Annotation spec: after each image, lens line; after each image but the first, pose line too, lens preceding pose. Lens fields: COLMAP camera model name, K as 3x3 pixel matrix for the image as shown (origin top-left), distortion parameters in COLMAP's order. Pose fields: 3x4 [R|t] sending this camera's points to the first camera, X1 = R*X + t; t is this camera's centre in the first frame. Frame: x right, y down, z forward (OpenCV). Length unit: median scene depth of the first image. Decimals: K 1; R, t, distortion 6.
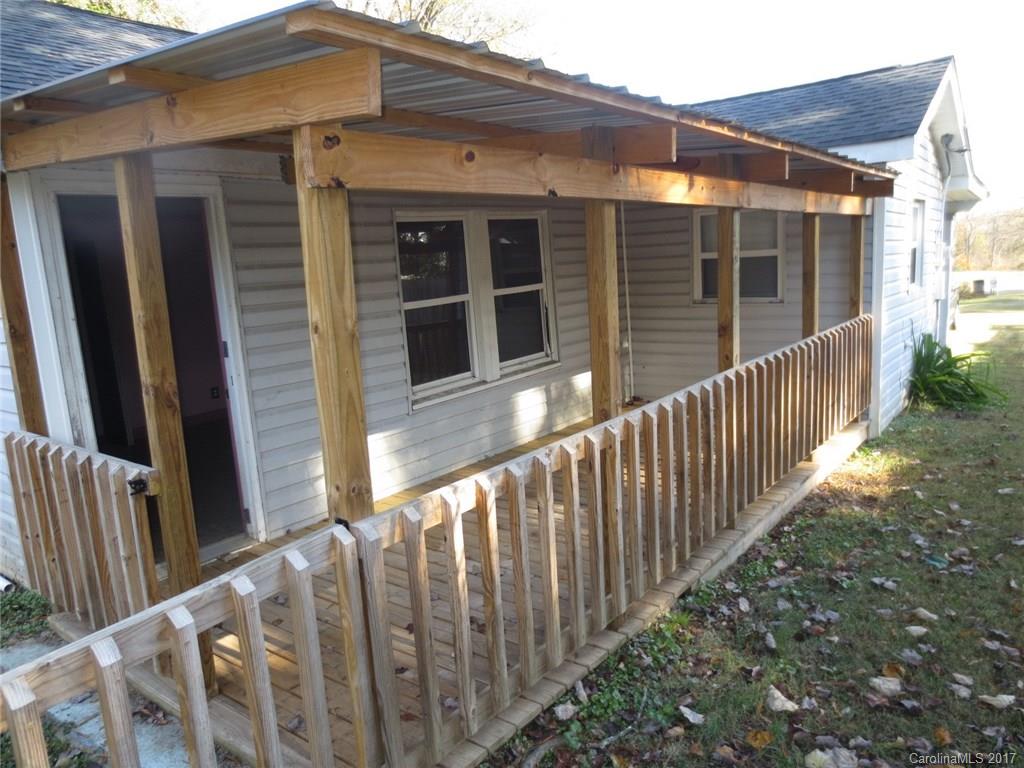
lens RADIAL K [[723.6, 0, 512.6], [0, 723.6, 383.3], [0, 0, 1]] dist [-0.011922, -0.000202]
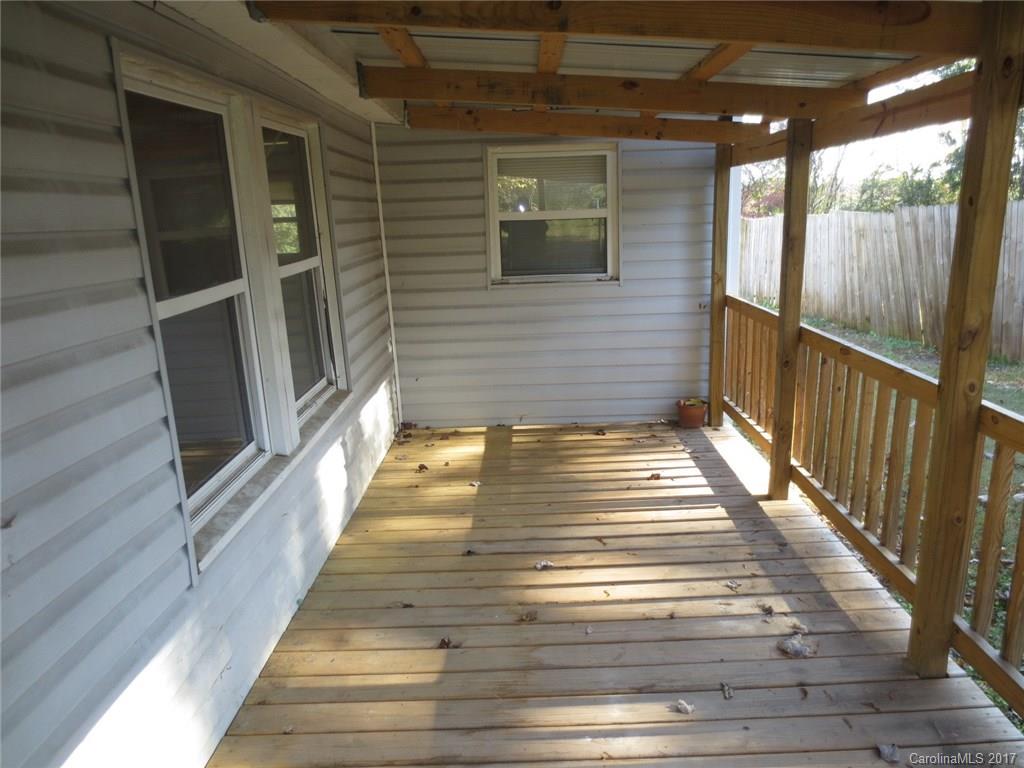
lens RADIAL K [[723.6, 0, 515.0], [0, 723.6, 387.0], [0, 0, 1]] dist [-0.011922, -0.000202]
pose [[0.793372, -0.114913, 0.597792, -0.182139], [0.094789, 0.993363, 0.065153, -0.060101], [-0.601312, 0.004973, 0.798999, 0.462038]]
